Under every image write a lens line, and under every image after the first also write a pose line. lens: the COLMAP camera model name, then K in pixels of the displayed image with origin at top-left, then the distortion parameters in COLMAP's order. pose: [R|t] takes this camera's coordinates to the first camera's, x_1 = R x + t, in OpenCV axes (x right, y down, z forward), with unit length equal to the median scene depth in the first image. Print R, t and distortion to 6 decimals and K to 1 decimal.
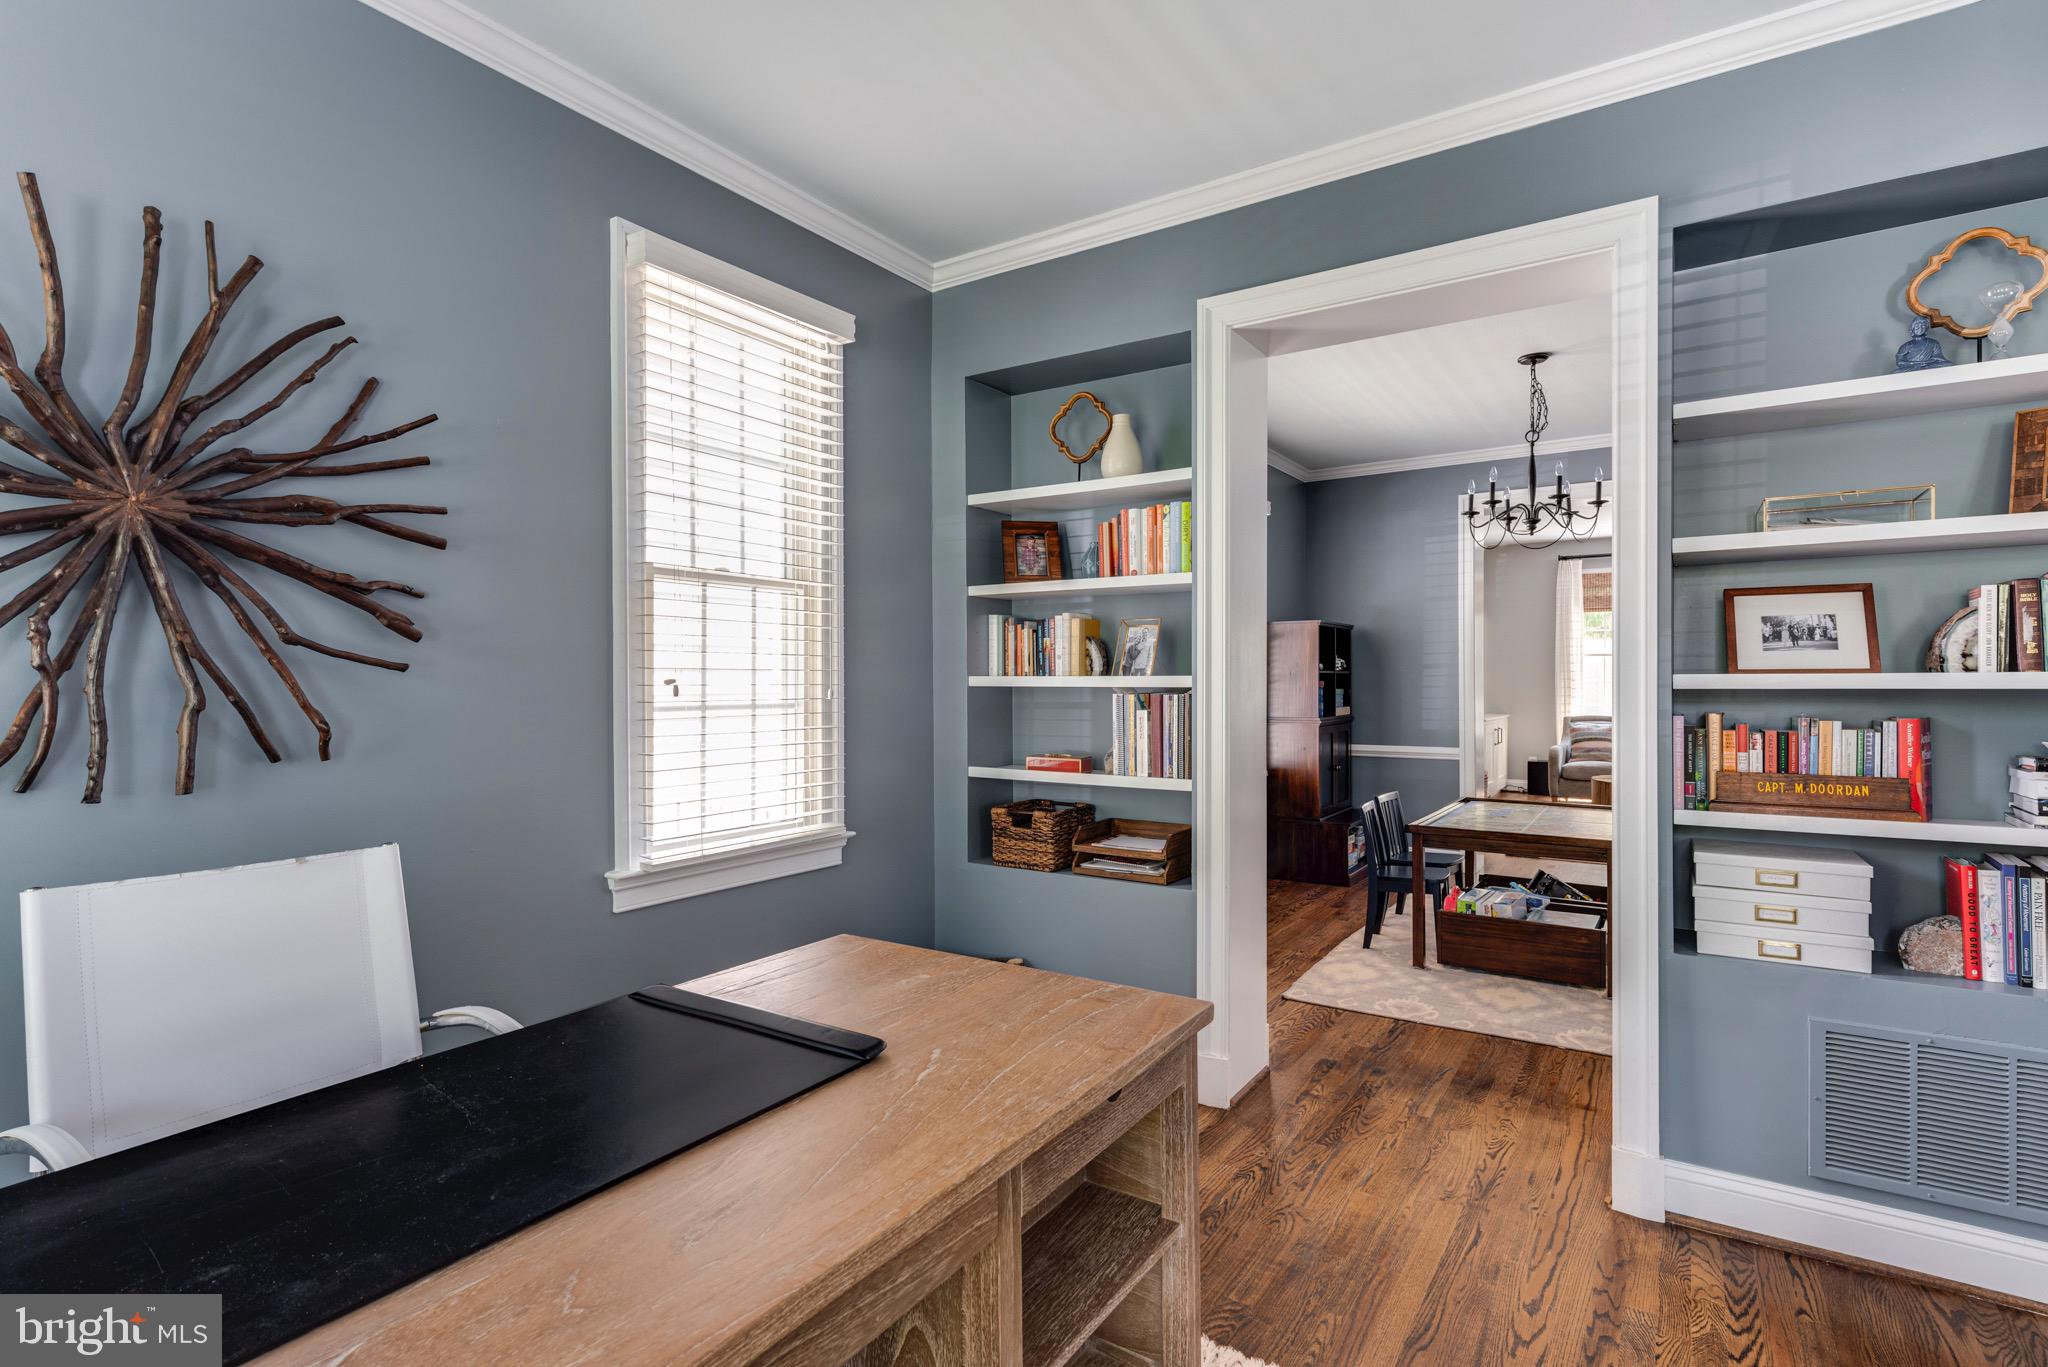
lens RADIAL K [[986.2, 0, 1025.1], [0, 986.2, 693.1], [0, 0, 1]] dist [-0.000432, -0.000168]
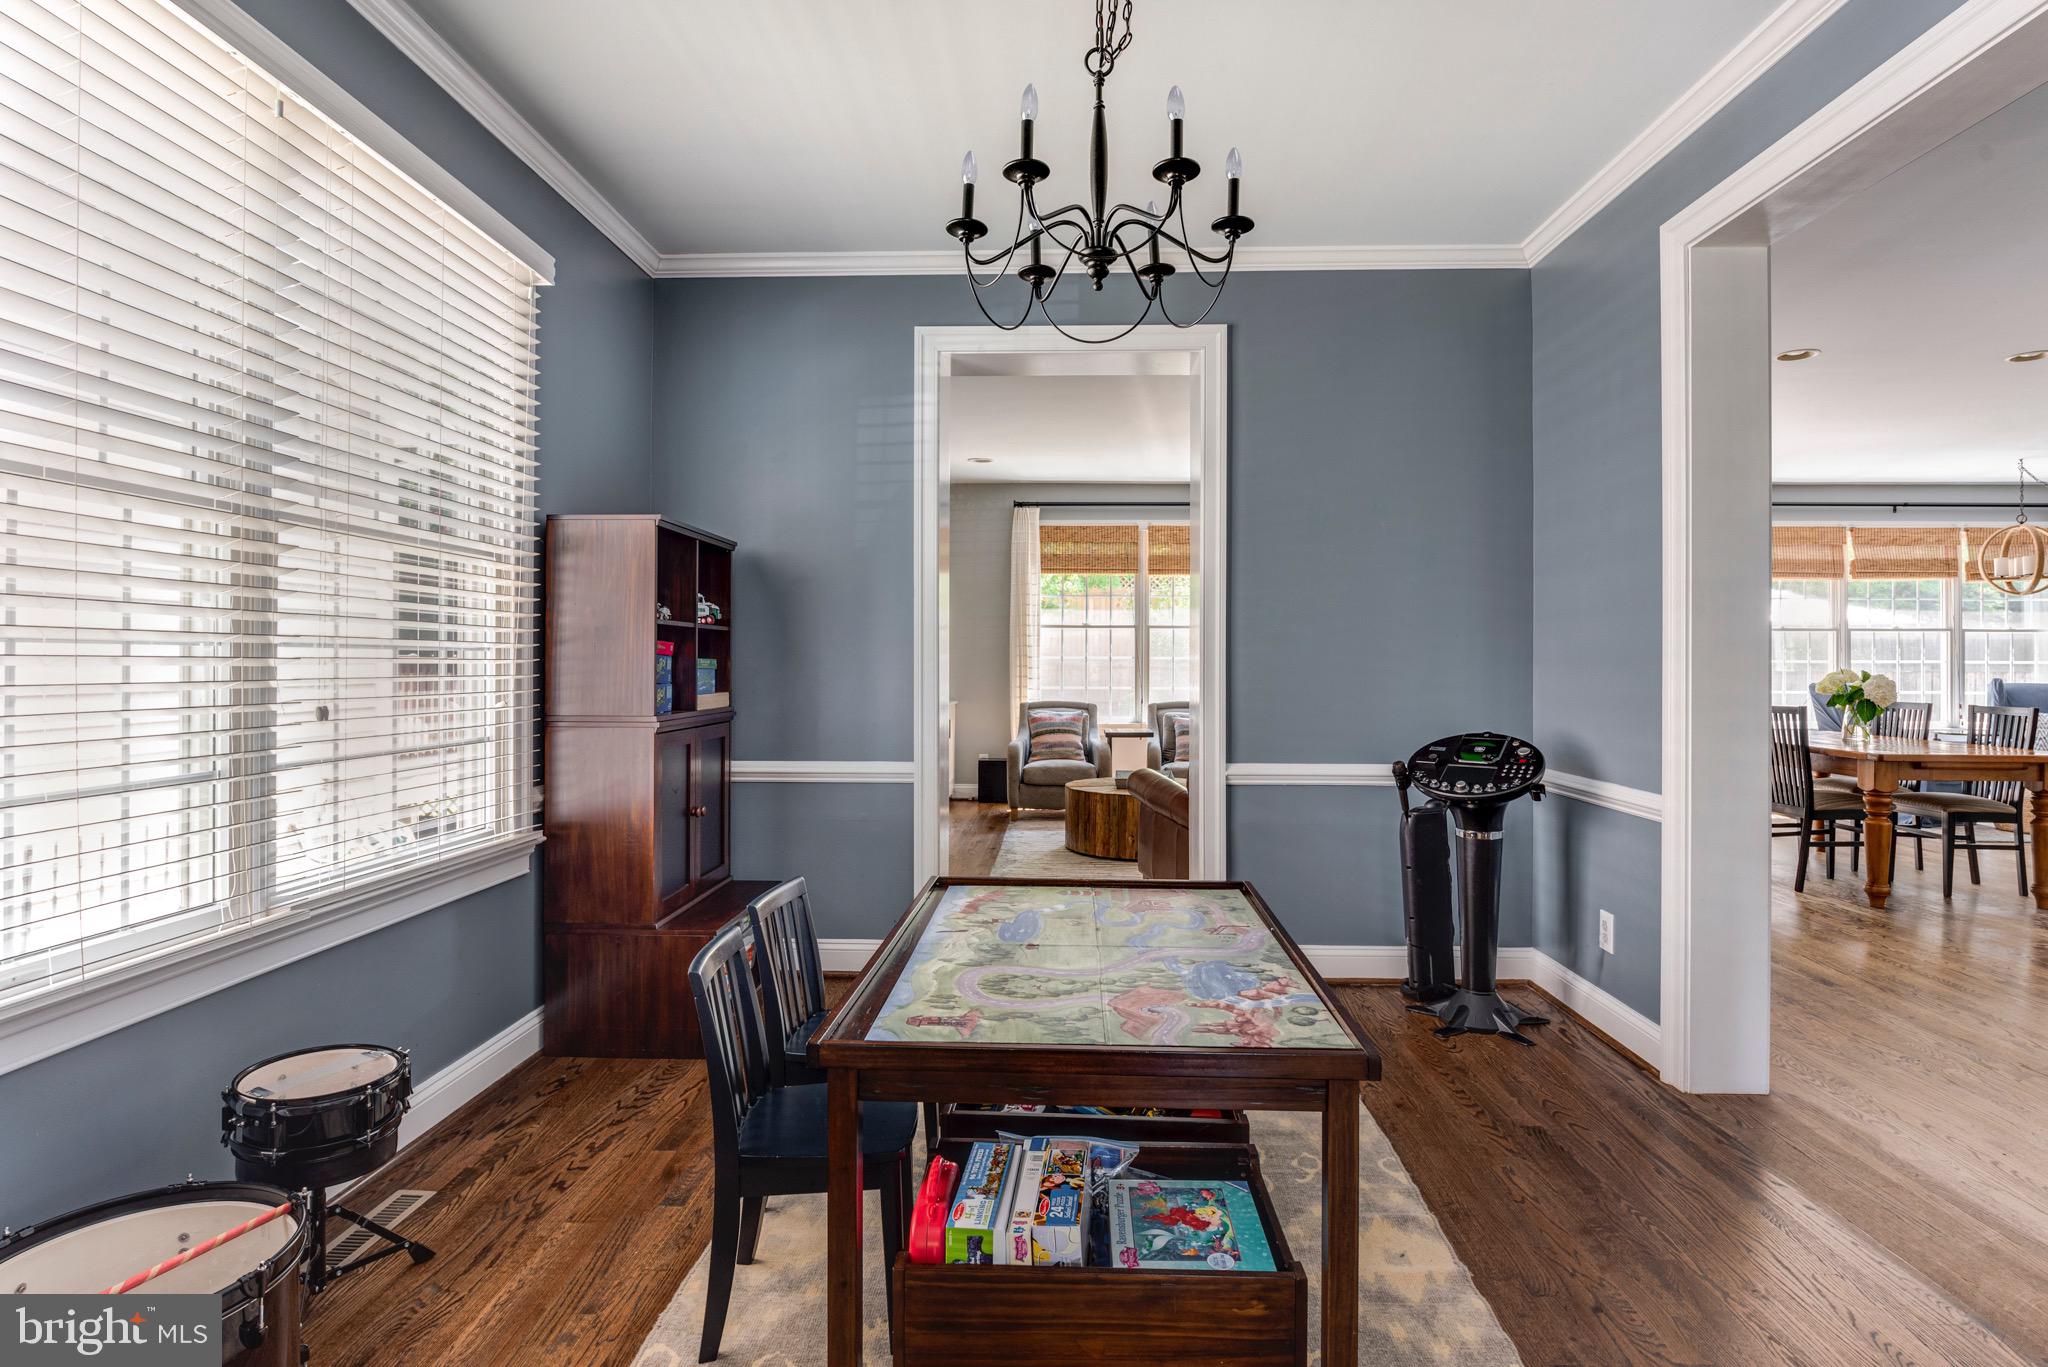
lens RADIAL K [[1064.4, 0, 1024.0], [0, 1064.4, 683.5], [0, 0, 1]] dist [-0.001477, -0.001055]
pose [[0.855668, 0.000627, 0.517524, 0.343132], [-0.004562, 0.999970, 0.006331, 0.009221], [-0.517504, -0.007778, 0.855645, 0.859658]]
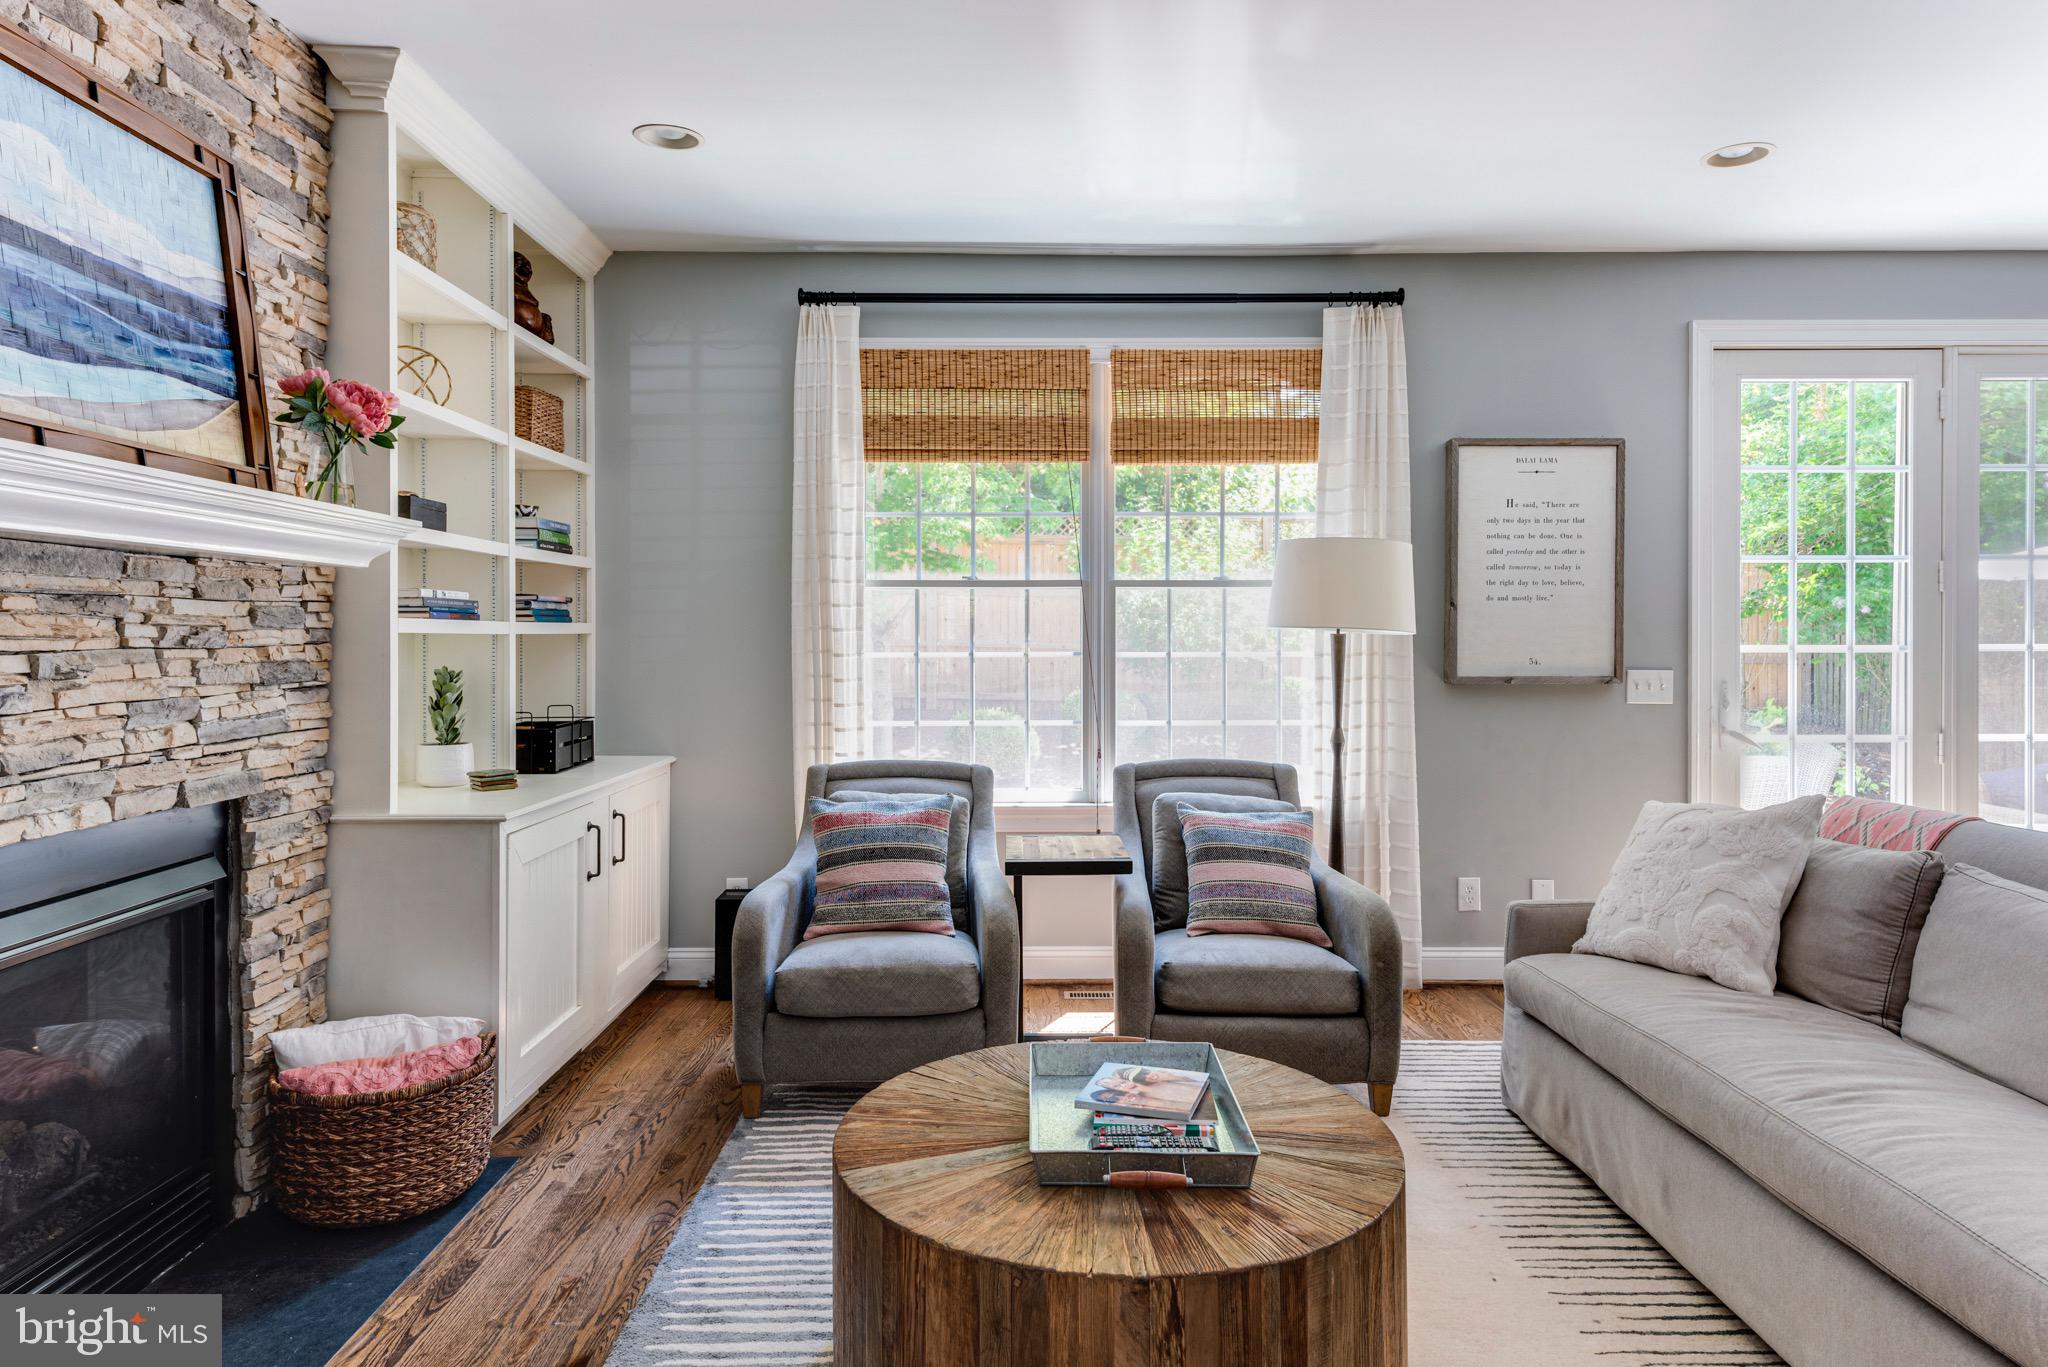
lens RADIAL K [[1208.5, 0, 978.9], [0, 1208.5, 641.1], [0, 0, 1]] dist [0.020654, -0.001573]
pose [[0.843883, 0.003323, 0.536517, 1.216698], [0.000069, 0.999980, -0.006303, -0.048987], [-0.536527, 0.005356, 0.843866, 2.022455]]
